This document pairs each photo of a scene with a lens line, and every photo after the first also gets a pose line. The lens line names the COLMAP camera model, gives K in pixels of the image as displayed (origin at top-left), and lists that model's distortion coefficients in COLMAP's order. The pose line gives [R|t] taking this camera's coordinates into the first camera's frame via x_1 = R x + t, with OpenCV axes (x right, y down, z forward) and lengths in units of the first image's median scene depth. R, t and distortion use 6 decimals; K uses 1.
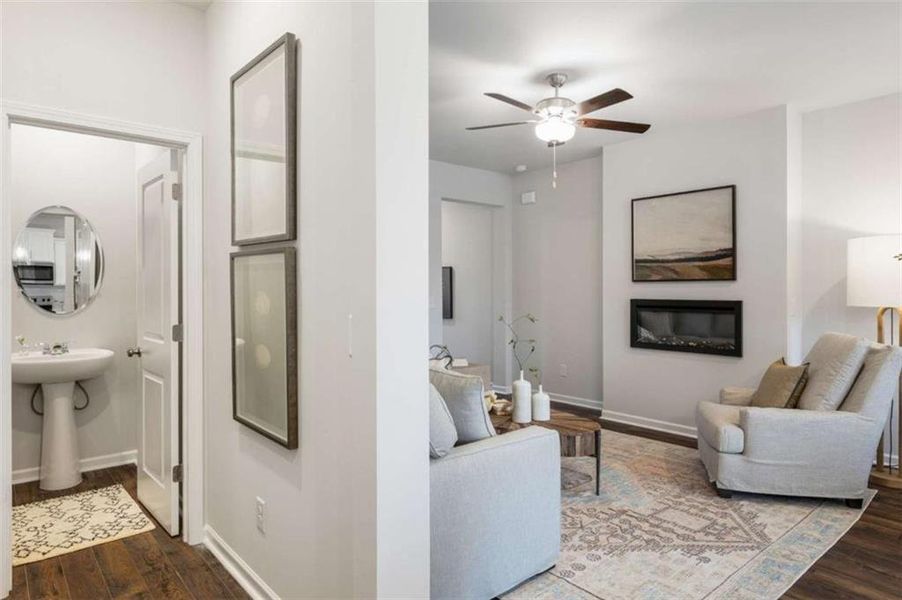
lens RADIAL K [[544.1, 0, 454.2], [0, 544.1, 297.6], [0, 0, 1]] dist [-0.005568, -0.004161]
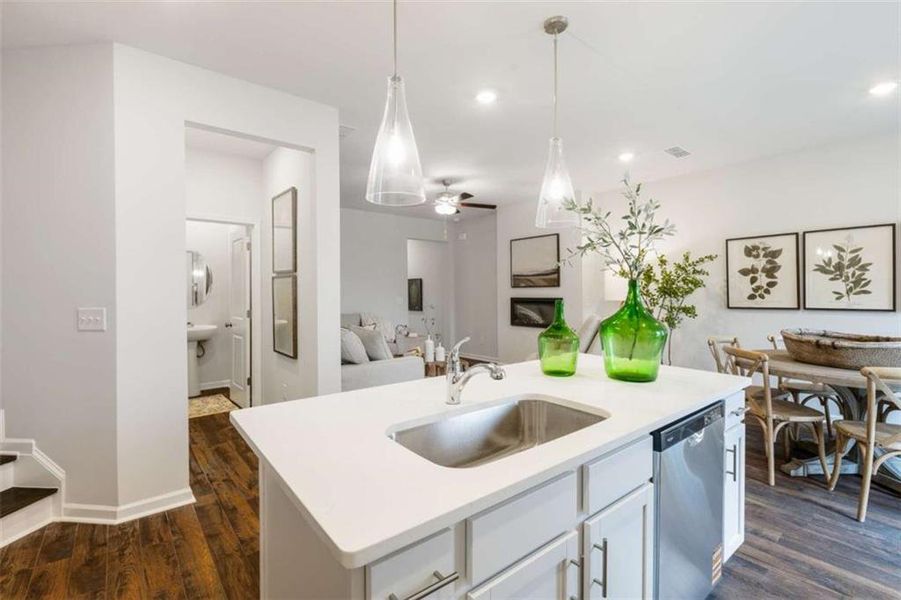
lens RADIAL K [[406.7, 0, 450.4], [0, 406.7, 296.0], [0, 0, 1]] dist [-0.005139, -0.001397]
pose [[0.999645, -0.004474, -0.026261, 0.238462], [0.004285, 0.999964, -0.007258, 0.008847], [0.026293, 0.007142, 0.999629, -0.424280]]
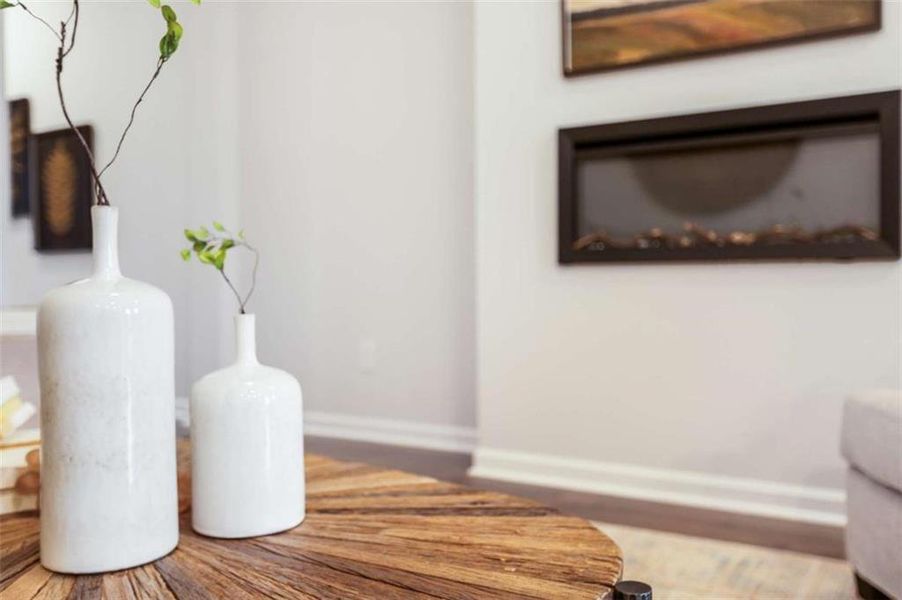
lens RADIAL K [[801.0, 0, 472.0], [0, 801.0, 283.3], [0, 0, 1]] dist [0.021245, 0.008264]
pose [[0.945744, -0.005061, 0.324872, 0.147451], [0.009779, 0.999869, -0.012889, 0.156132], [-0.324764, 0.015367, 0.945670, 0.758658]]
